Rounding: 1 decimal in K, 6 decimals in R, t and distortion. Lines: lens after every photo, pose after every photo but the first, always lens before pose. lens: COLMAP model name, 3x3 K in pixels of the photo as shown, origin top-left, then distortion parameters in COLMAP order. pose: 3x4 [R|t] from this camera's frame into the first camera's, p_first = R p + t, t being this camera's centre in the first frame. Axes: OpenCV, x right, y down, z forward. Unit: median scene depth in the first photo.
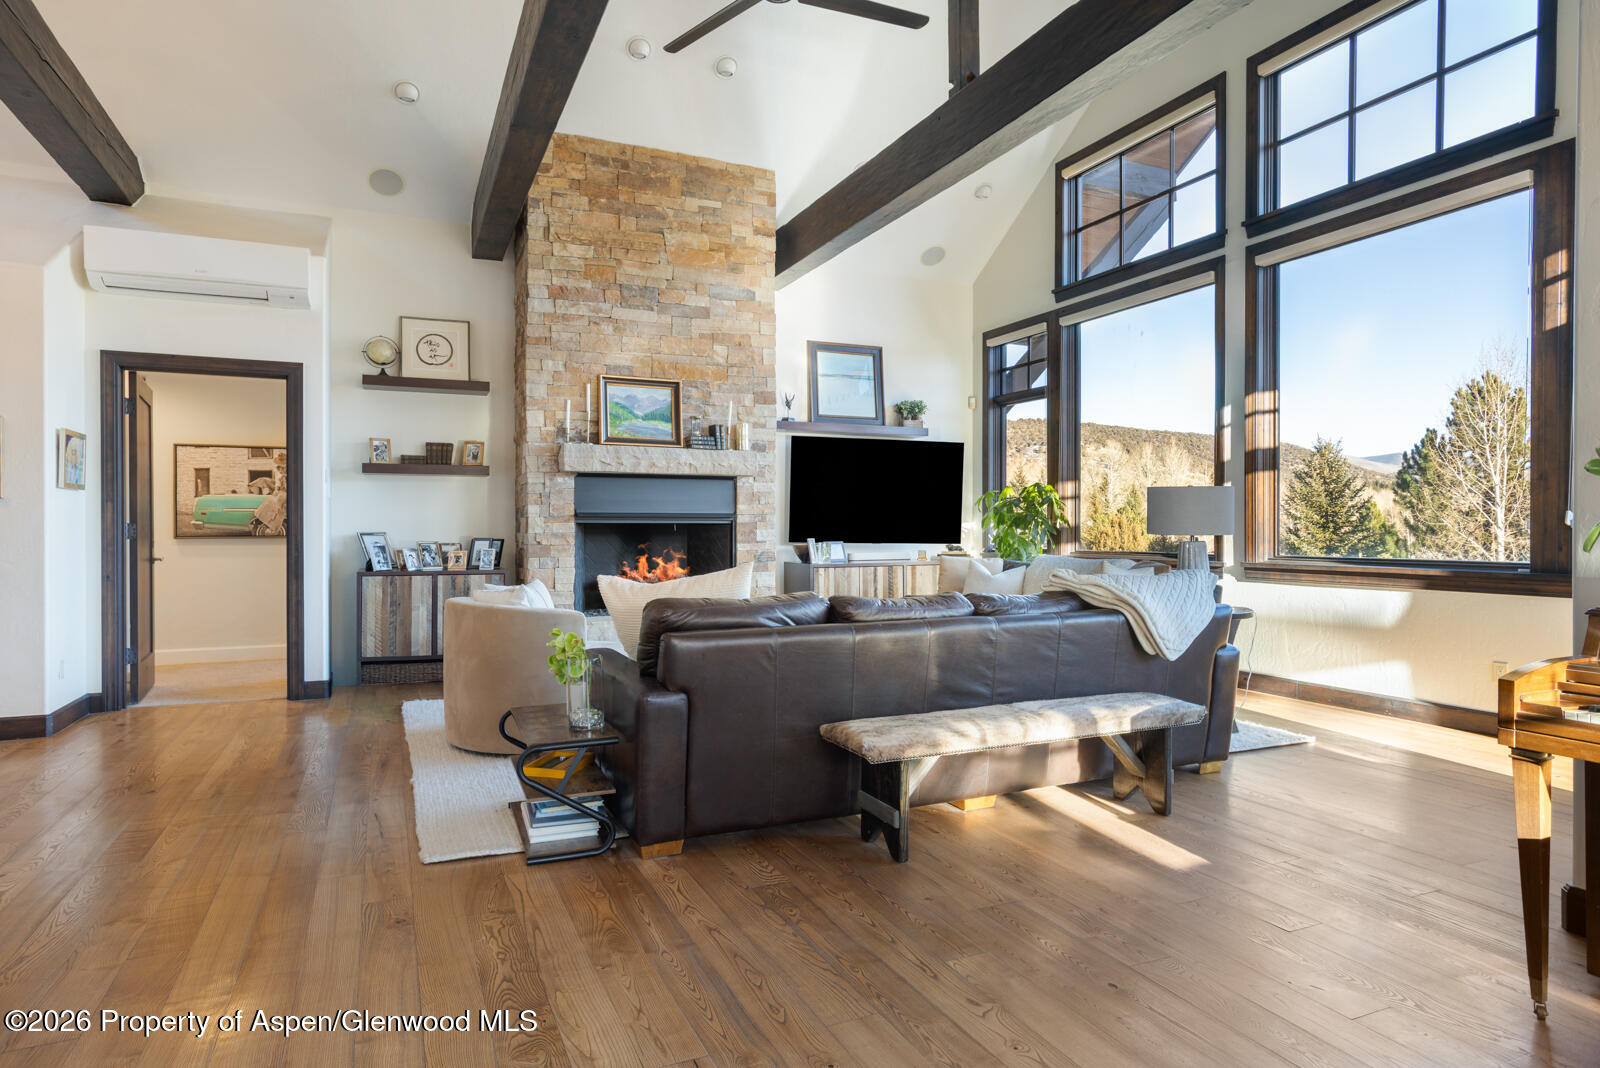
lens RADIAL K [[952.5, 0, 814.4], [0, 952.5, 523.3], [0, 0, 1]] dist [-0.027537, 0.016357]
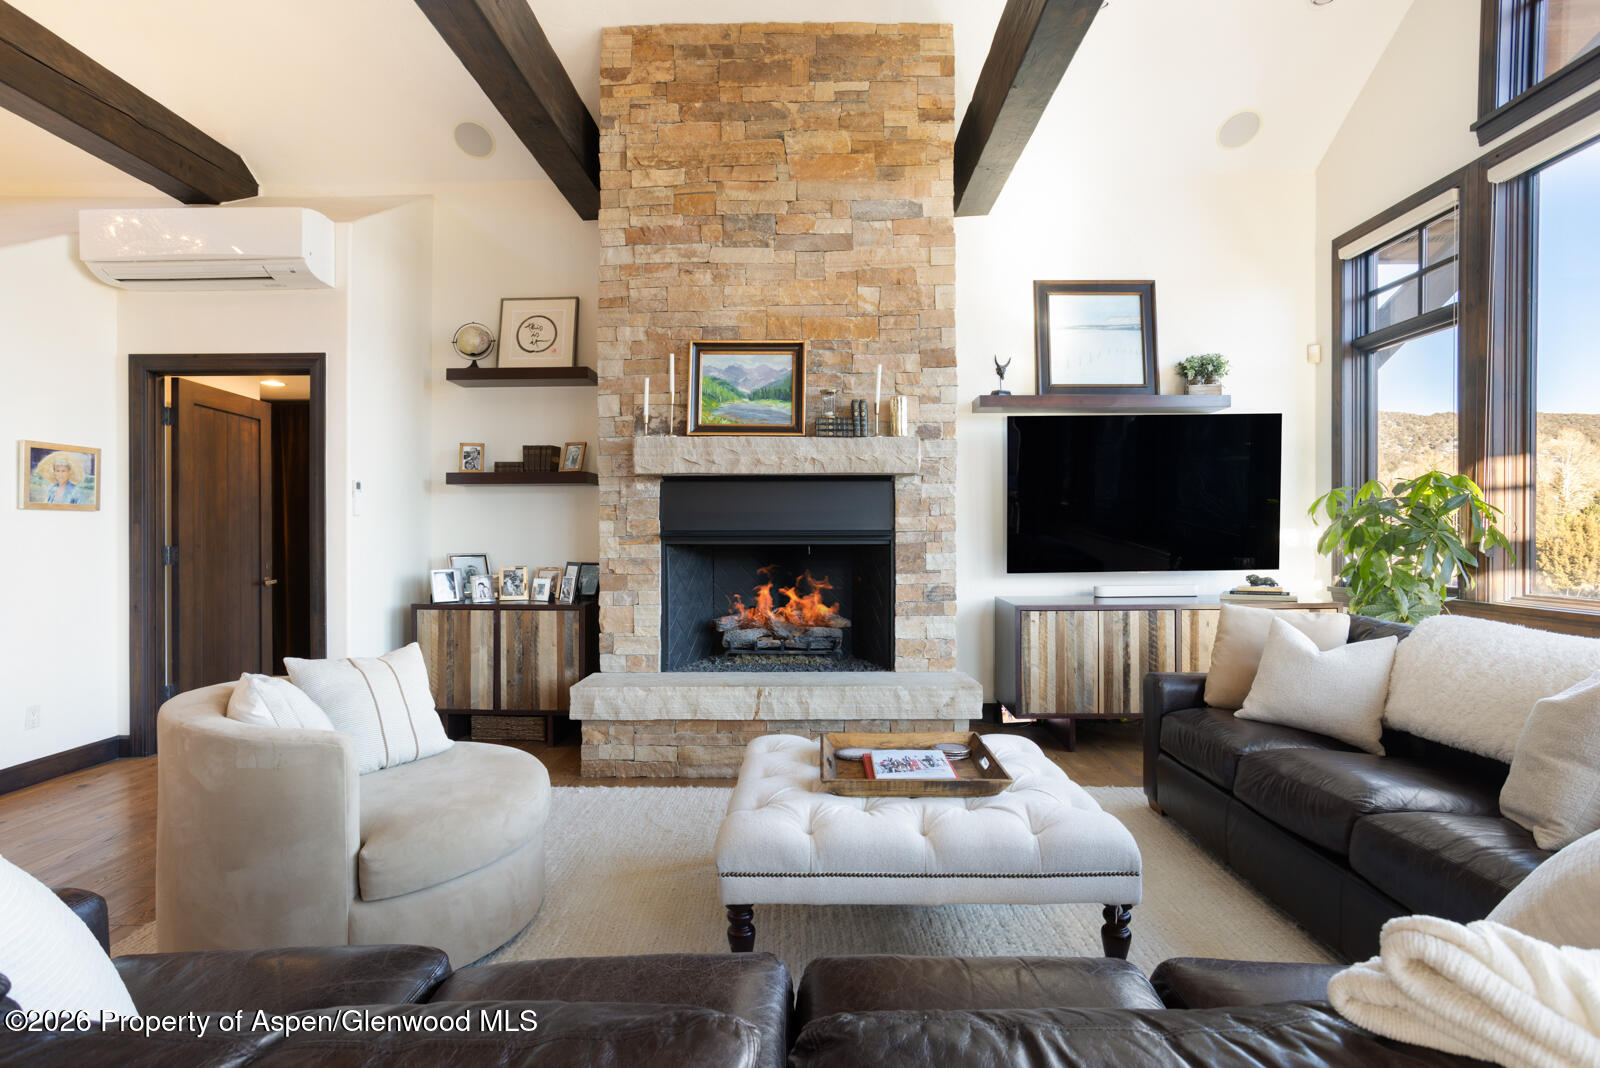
lens RADIAL K [[809.9, 0, 786.4], [0, 809.9, 525.8], [0, 0, 1]] dist [-0.029781, 0.014456]
pose [[0.897559, -0.003075, -0.440883, 0.110247], [0.004161, 0.999990, 0.001495, -0.014840], [0.440874, -0.003176, 0.897563, 0.463284]]
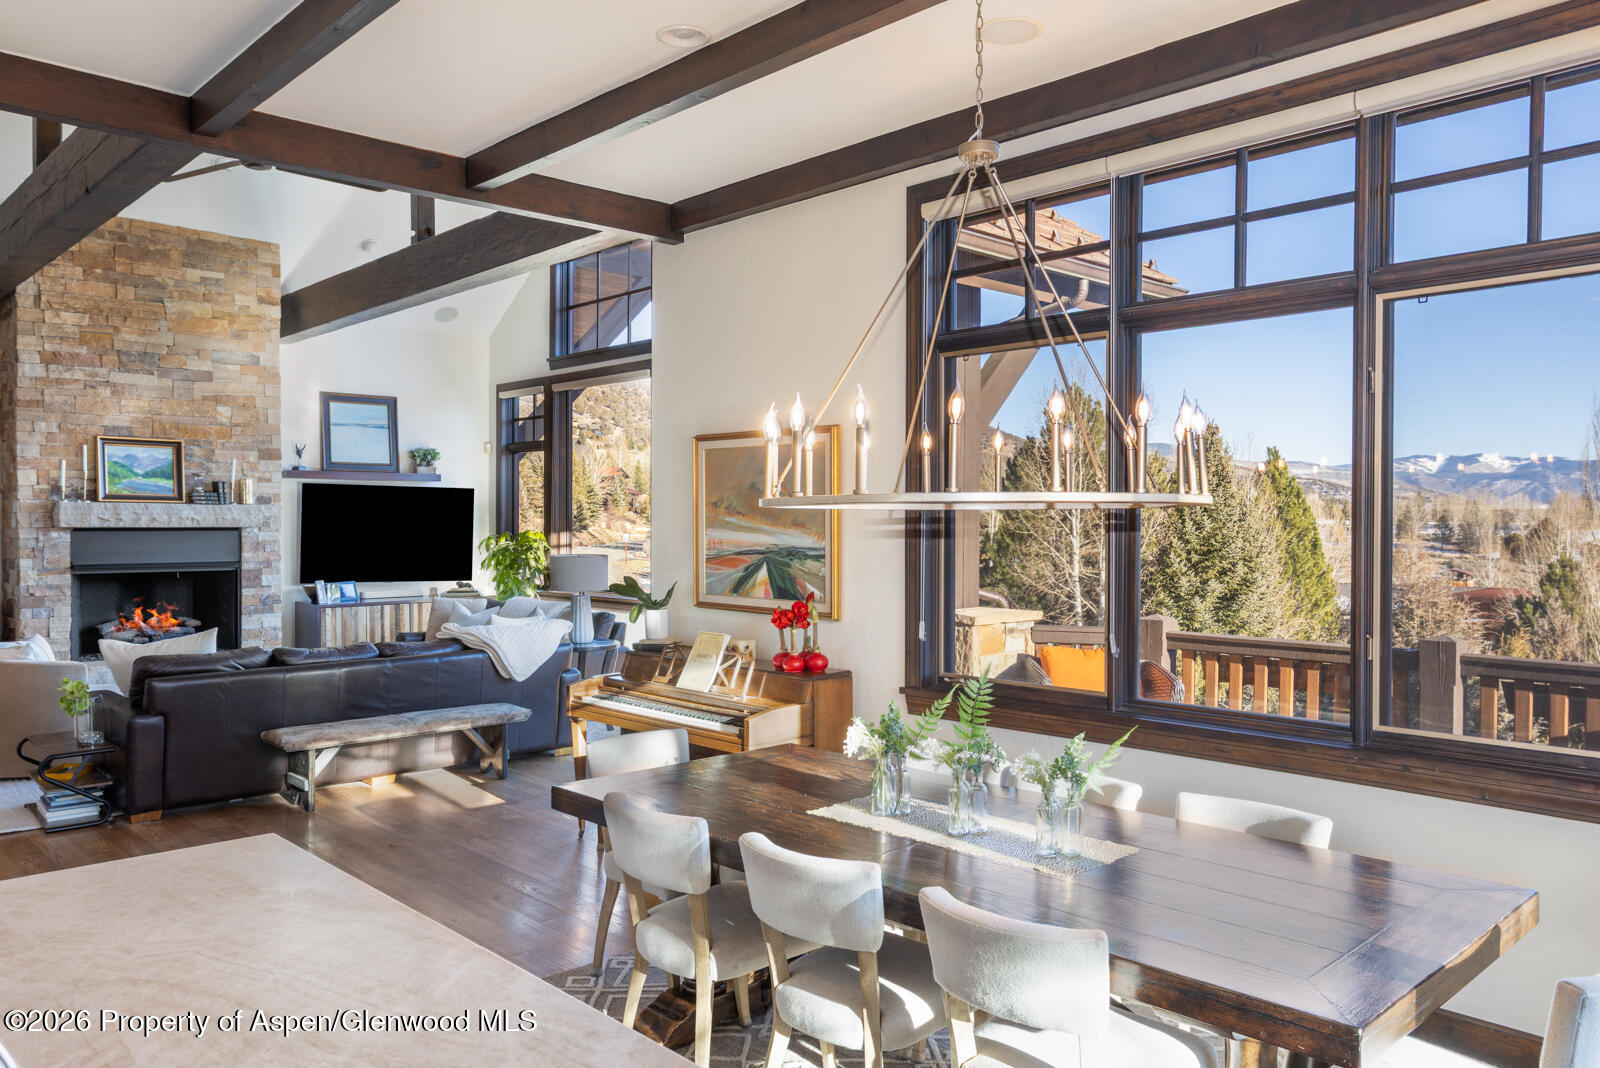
lens RADIAL K [[1159.1, 0, 789.6], [0, 1159.1, 530.9], [0, 0, 1]] dist [-0.010669, 0.032793]
pose [[0.949588, -0.001992, 0.313493, 0.103159], [-0.001311, 0.999946, 0.010327, -0.062027], [-0.313497, -0.010218, 0.949534, -0.475524]]
